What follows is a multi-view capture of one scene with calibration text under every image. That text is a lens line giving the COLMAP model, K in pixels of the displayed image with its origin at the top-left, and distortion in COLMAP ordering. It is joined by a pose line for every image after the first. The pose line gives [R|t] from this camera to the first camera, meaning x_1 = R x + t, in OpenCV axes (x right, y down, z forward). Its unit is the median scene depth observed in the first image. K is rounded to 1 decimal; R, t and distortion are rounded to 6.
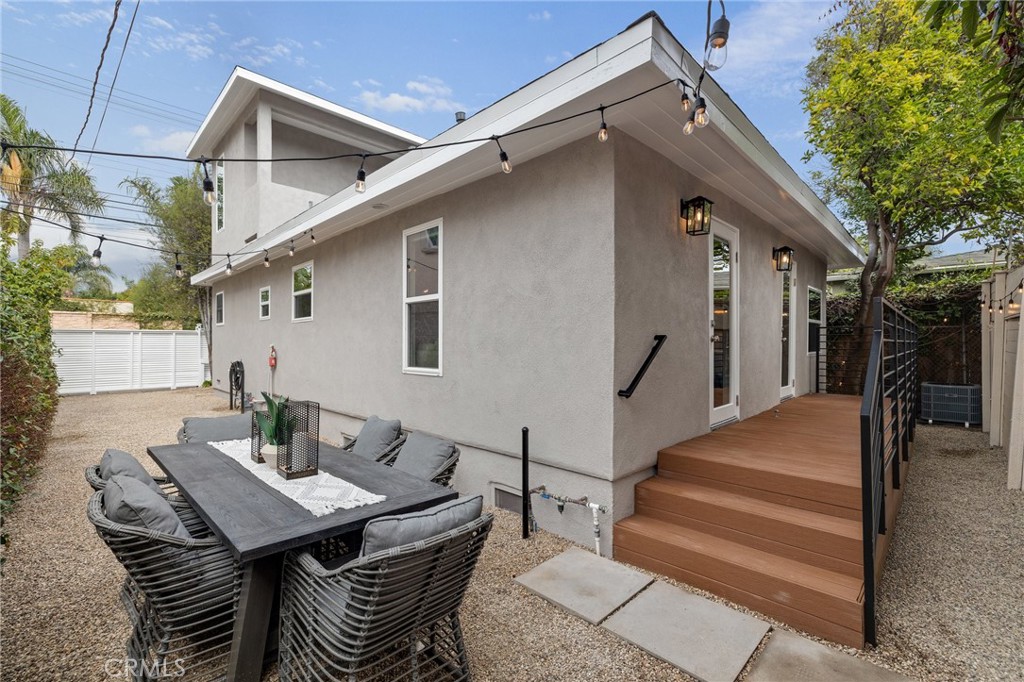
lens RADIAL K [[445.9, 0, 509.5], [0, 445.9, 347.6], [0, 0, 1]] dist [0.001691, 0.000202]
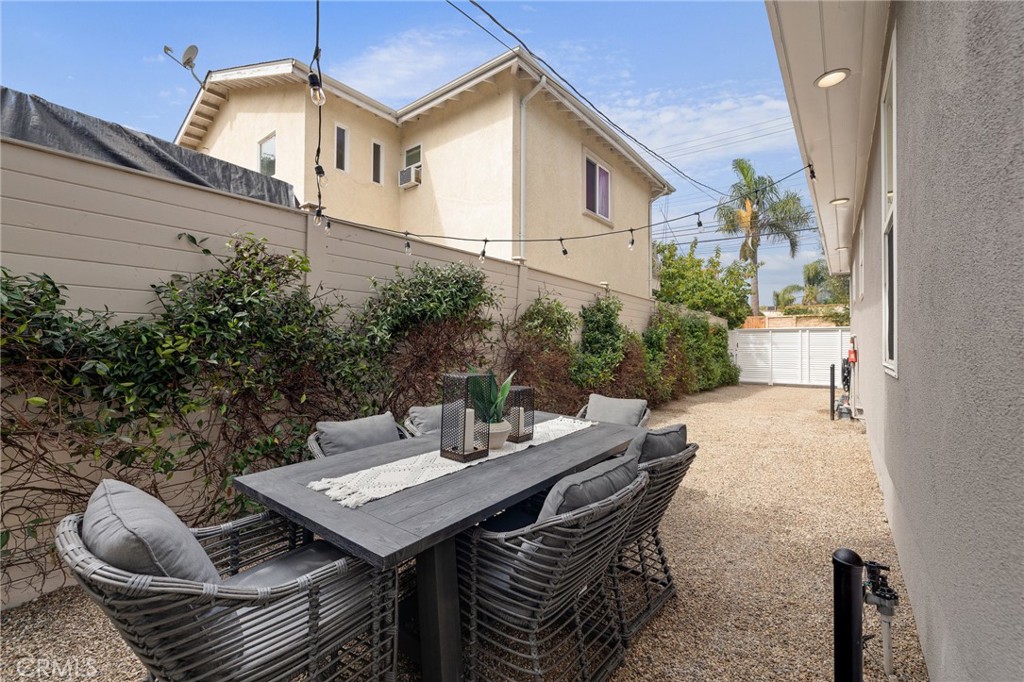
lens RADIAL K [[426.4, 0, 512.3], [0, 426.4, 344.6], [0, 0, 1]] dist [-0.001399, 0.000019]
pose [[0.128331, -0.000890, -0.991731, 0.120833], [-0.015103, 0.999882, -0.002851, 0.022209], [0.991616, 0.015344, 0.128303, 0.325983]]
